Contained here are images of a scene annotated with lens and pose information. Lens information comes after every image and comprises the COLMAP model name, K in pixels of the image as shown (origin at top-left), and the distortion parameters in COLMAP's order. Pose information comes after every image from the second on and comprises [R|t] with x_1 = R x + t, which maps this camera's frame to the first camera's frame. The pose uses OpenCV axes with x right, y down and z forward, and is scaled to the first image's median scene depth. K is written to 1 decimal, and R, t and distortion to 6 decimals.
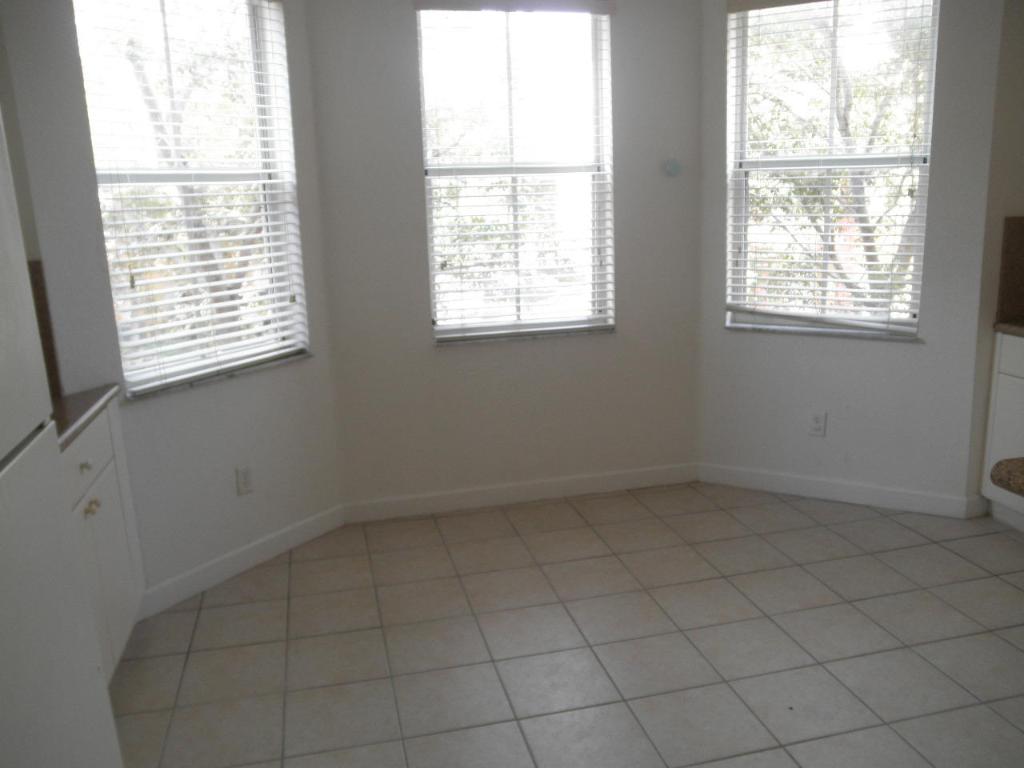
lens RADIAL K [[852.8, 0, 515.0], [0, 852.8, 381.7], [0, 0, 1]] dist [-0.085857, 0.047632]
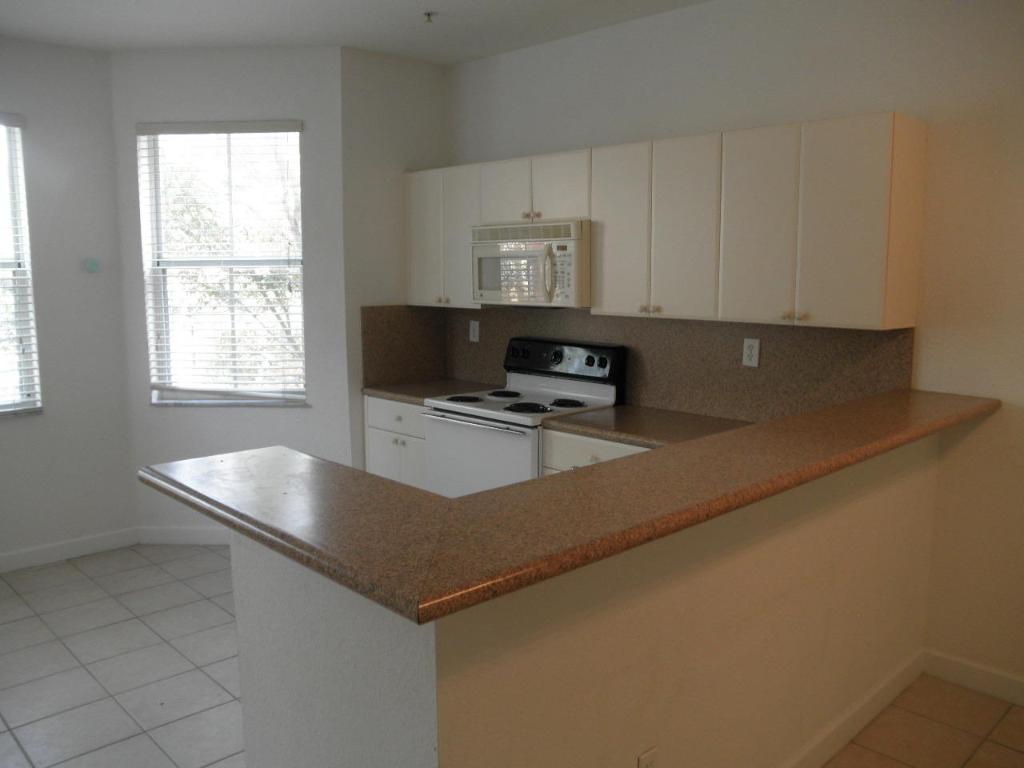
lens RADIAL K [[852.8, 0, 522.2], [0, 852.8, 381.1], [0, 0, 1]] dist [-0.085857, 0.047632]
pose [[0.866729, -0.038402, 0.497299, 0.121476], [0.087700, 0.993232, -0.076151, 0.035434], [-0.491009, 0.109616, 0.864231, -0.227046]]
